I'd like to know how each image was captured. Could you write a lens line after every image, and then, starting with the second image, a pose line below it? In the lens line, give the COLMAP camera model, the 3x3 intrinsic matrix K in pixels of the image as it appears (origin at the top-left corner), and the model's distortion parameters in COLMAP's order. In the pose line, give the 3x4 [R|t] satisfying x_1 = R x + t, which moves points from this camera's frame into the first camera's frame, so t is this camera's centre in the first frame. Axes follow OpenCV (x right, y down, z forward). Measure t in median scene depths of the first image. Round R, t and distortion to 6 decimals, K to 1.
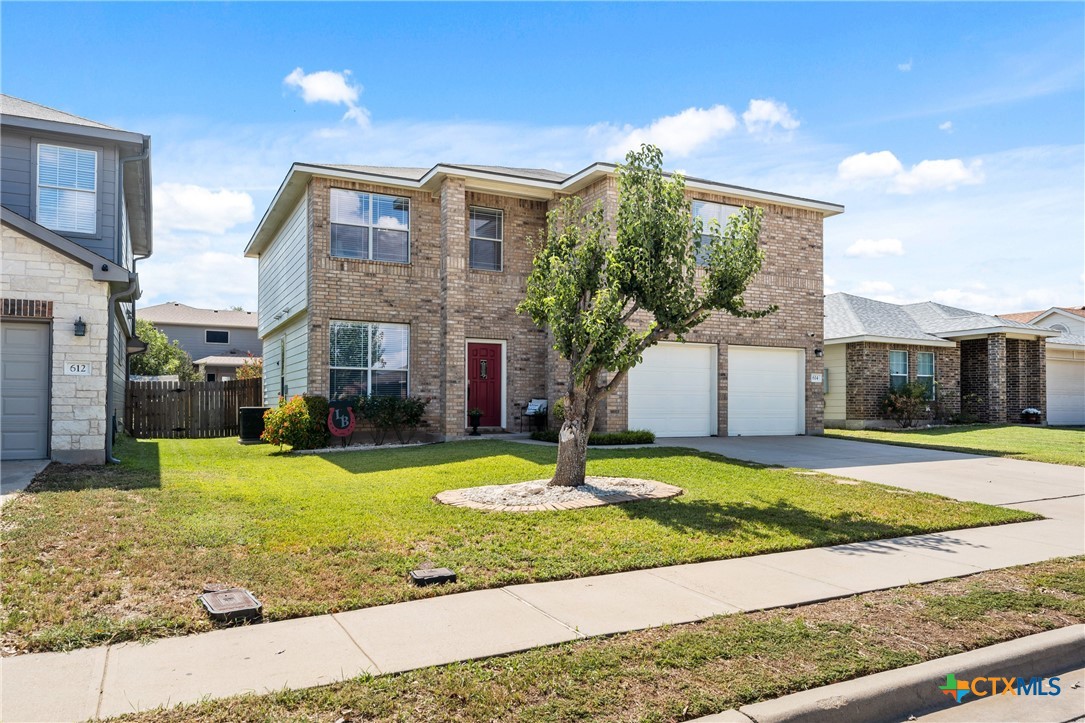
lens RADIAL K [[740.9, 0, 547.2], [0, 740.9, 396.2], [0, 0, 1]] dist [0.001892, -0.000379]
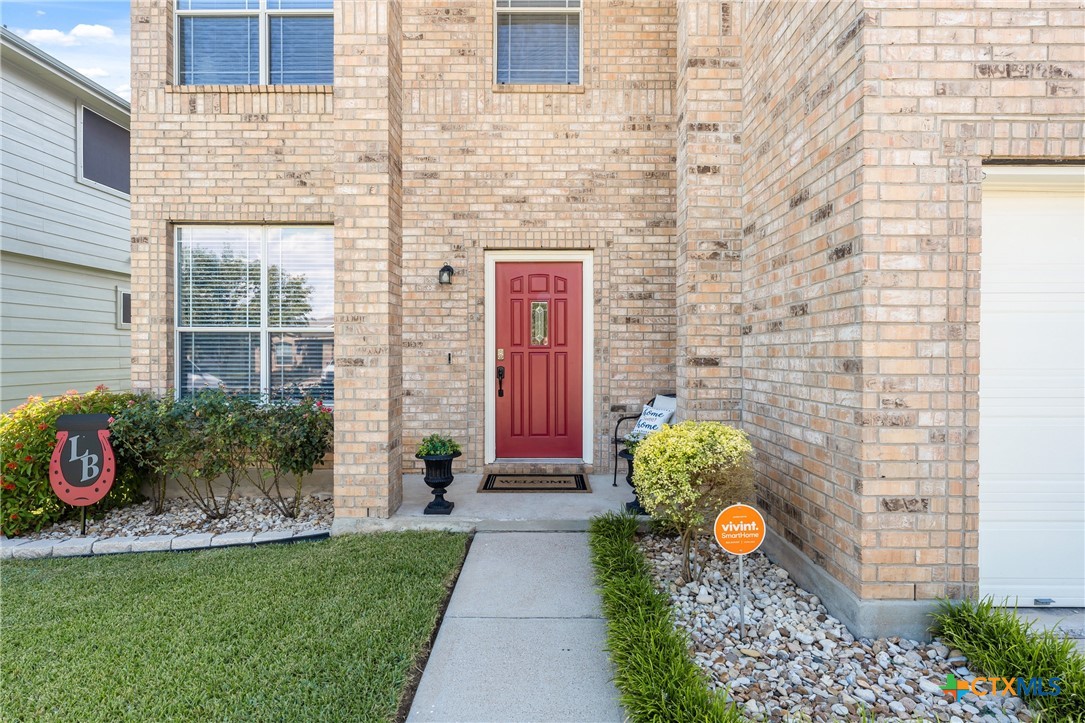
lens RADIAL K [[548.2, 0, 551.5], [0, 548.2, 355.8], [0, 0, 1]] dist [0.001741, 0.000177]
pose [[0.887814, 0.000309, -0.460203, 0.067335], [0.009002, 0.999797, 0.018037, -0.024022], [0.460115, -0.020156, 0.887630, 0.744374]]
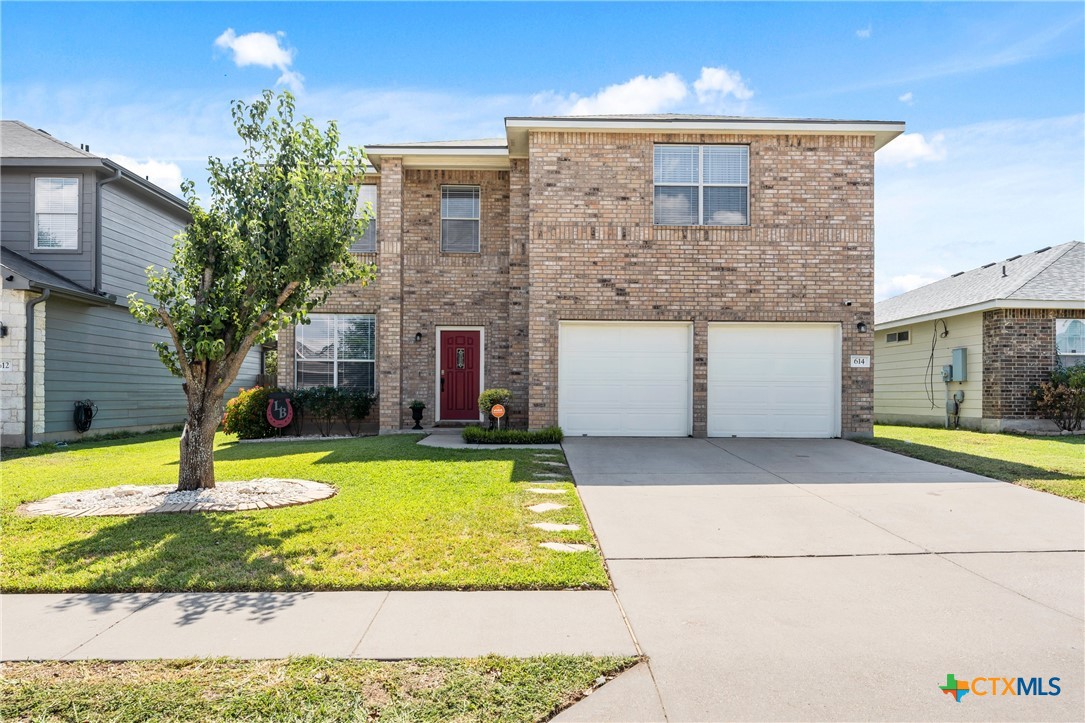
lens RADIAL K [[740.9, 0, 547.2], [0, 740.9, 396.2], [0, 0, 1]] dist [0.001892, -0.000379]
pose [[0.898324, 0.003040, -0.439322, 0.437076], [0.003407, 0.999898, 0.013885, -0.001394], [0.439319, -0.013970, 0.898222, 0.211726]]
